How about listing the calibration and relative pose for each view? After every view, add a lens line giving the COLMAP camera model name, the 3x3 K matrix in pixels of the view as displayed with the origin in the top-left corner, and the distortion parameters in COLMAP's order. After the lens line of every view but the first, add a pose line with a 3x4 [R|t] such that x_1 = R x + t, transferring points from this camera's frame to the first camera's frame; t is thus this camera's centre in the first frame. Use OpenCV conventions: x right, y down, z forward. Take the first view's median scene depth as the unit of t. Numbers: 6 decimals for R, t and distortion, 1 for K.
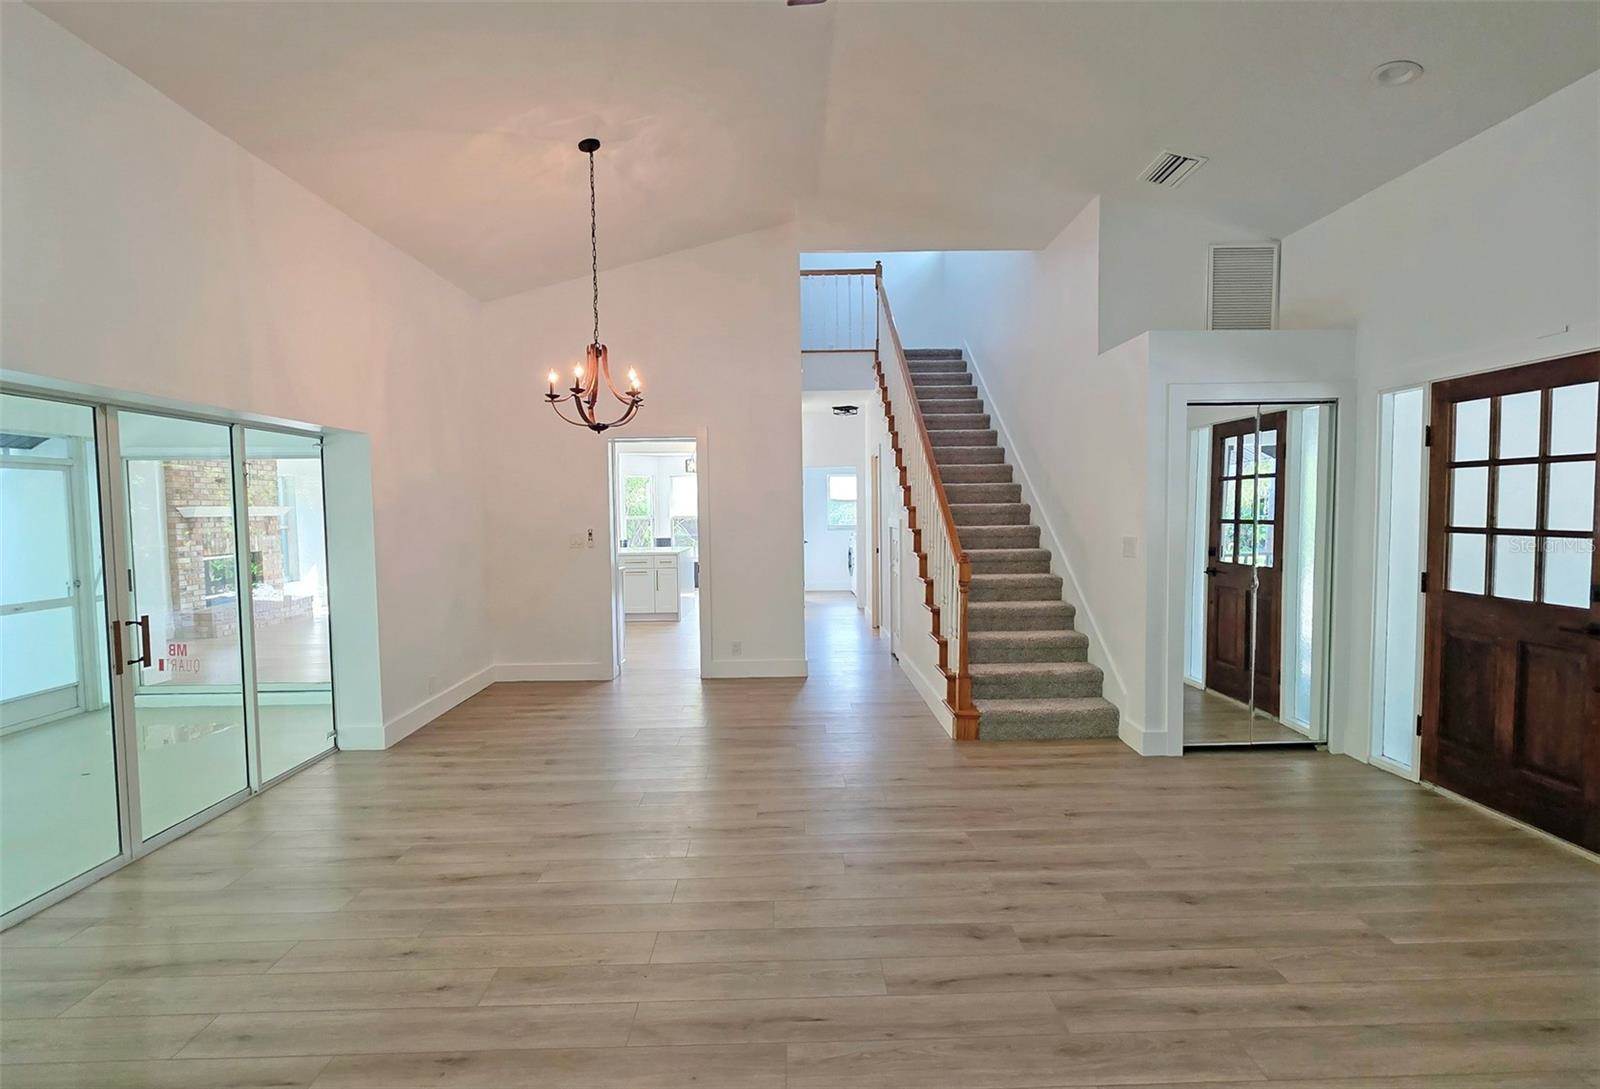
lens RADIAL K [[769.5, 0, 814.1], [0, 769.5, 547.1], [0, 0, 1]] dist [-0.000071, 0.000889]
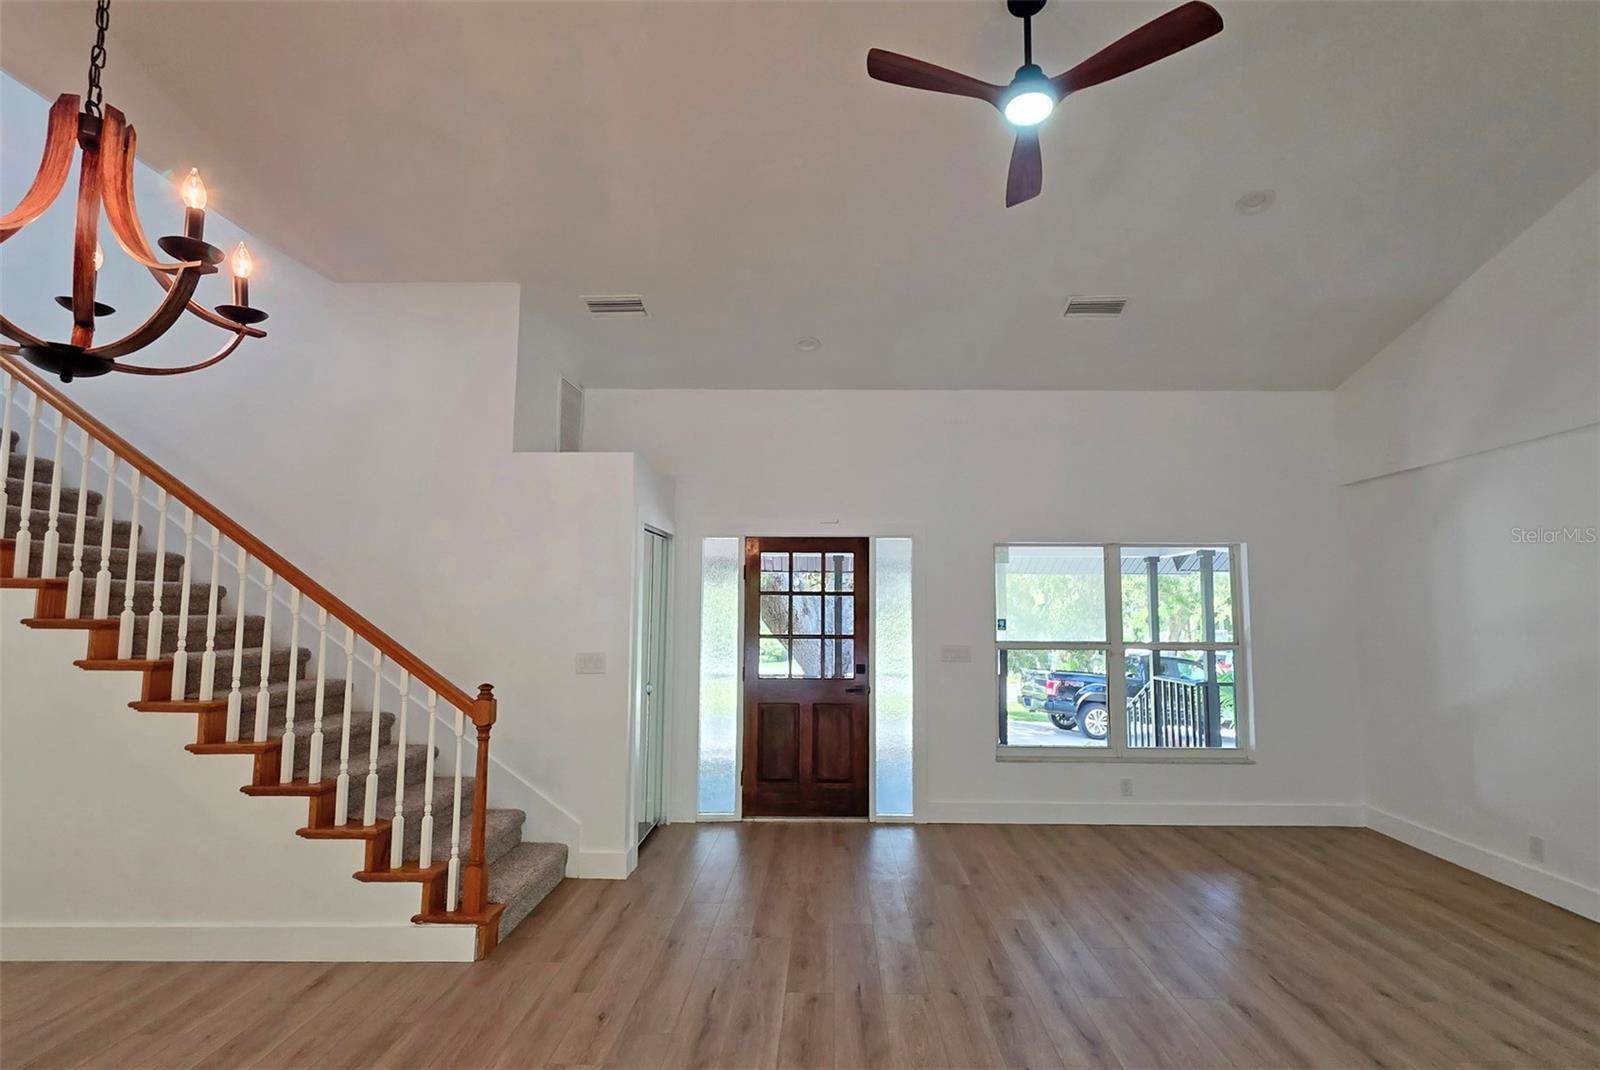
lens RADIAL K [[779.2, 0, 801.0], [0, 779.2, 538.4], [0, 0, 1]] dist [0.002103, -0.001850]
pose [[0.051122, 0.102824, 0.993385, -0.703077], [0.045999, 0.993388, -0.105191, -0.049227], [-0.997633, 0.051072, 0.046054, 0.863229]]
